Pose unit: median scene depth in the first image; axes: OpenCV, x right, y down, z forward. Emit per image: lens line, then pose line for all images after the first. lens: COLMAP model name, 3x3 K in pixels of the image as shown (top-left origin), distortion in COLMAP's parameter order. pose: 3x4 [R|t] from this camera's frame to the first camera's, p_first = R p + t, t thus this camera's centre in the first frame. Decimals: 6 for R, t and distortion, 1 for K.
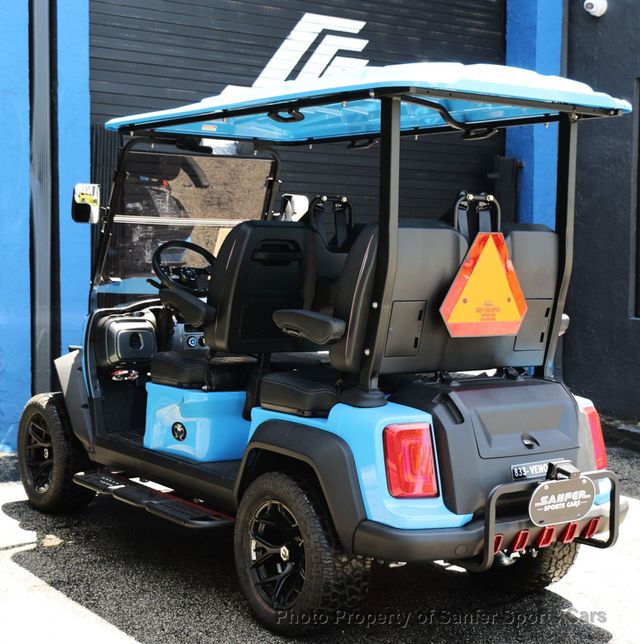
lens RADIAL K [[1246.5, 0, 336.3], [0, 1246.5, 322.5], [0, 0, 1]] dist [-0.029154, 0.056579]
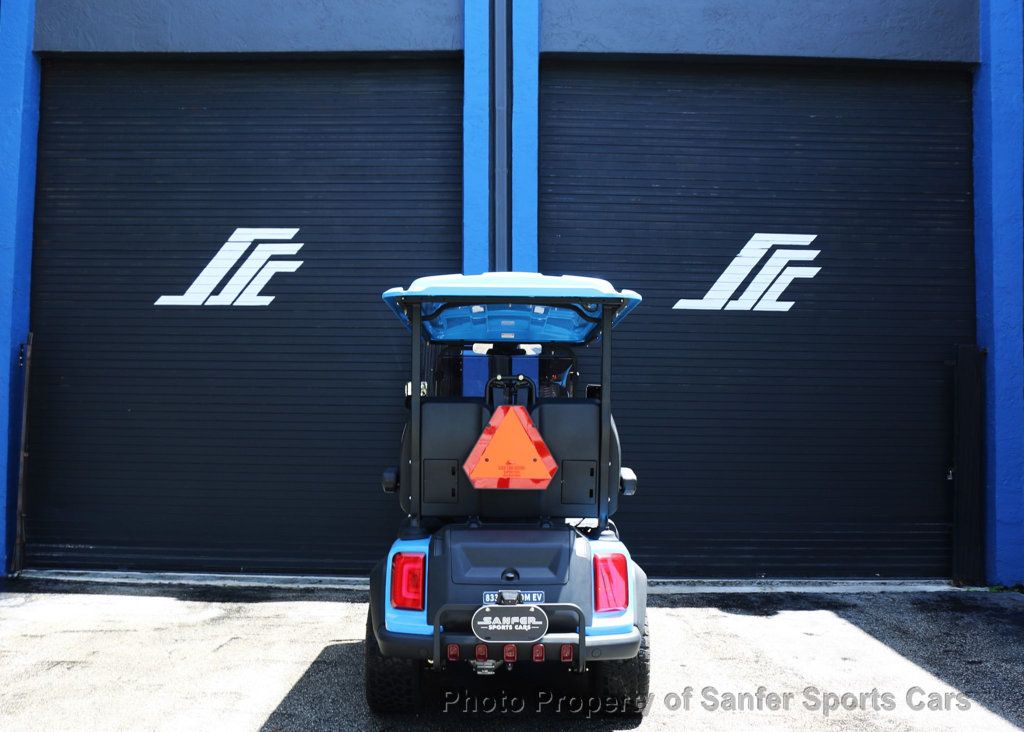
lens RADIAL K [[1077.2, 0, 491.4], [0, 1077.2, 404.2], [0, 0, 1]] dist [-0.155889, 0.198233]
pose [[0.812835, -0.028380, -0.581803, 0.712009], [-0.031733, 0.995172, -0.092878, 0.026199], [0.581629, 0.093957, 0.808009, 0.118747]]
